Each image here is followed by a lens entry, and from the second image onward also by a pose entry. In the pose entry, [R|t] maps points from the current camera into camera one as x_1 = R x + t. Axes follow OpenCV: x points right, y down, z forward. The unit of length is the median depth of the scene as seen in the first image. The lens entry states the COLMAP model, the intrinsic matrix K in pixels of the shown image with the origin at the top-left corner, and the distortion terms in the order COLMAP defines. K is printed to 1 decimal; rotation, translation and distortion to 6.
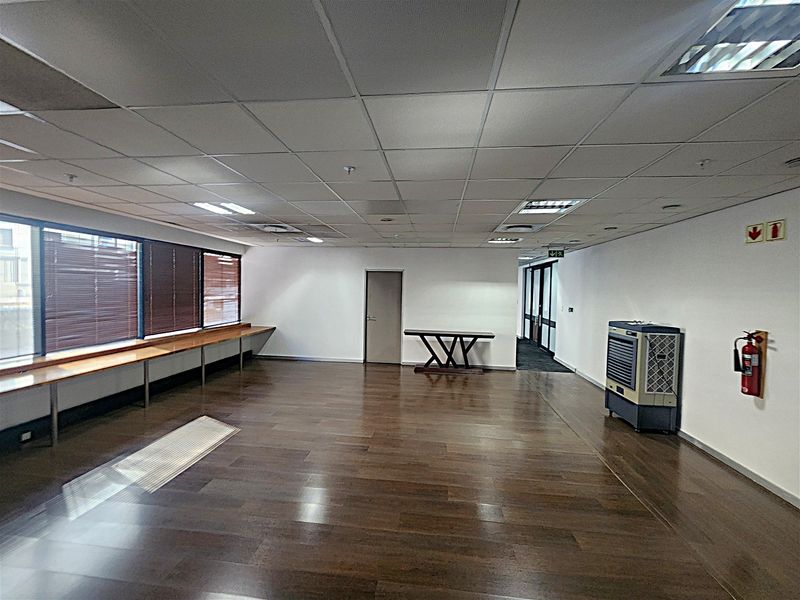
lens RADIAL K [[329.7, 0, 397.1], [0, 329.7, 299.6], [0, 0, 1]] dist [0.000091, -0.000061]
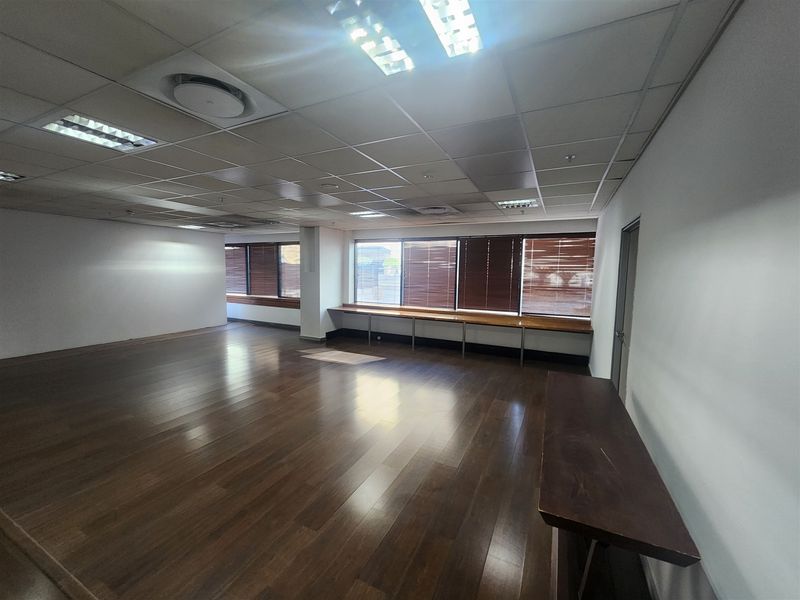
lens RADIAL K [[329.7, 0, 397.1], [0, 329.7, 299.6], [0, 0, 1]] dist [0.000091, -0.000061]
pose [[-0.331299, 0.060905, -0.941558, 0.620848], [-0.055202, 0.994954, 0.083783, -0.025204], [0.941909, 0.079733, -0.326266, 1.221284]]
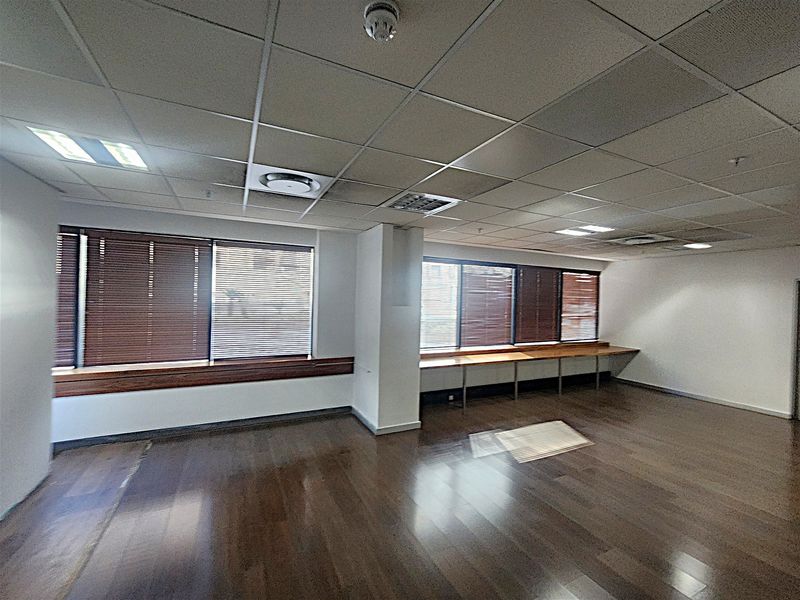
lens RADIAL K [[329.7, 0, 397.1], [0, 329.7, 299.6], [0, 0, 1]] dist [0.000091, -0.000061]
pose [[0.545833, -0.004581, -0.837881, 0.035780], [-0.040086, 0.998697, -0.031573, 0.005110], [0.836934, 0.050821, 0.544939, -0.064507]]
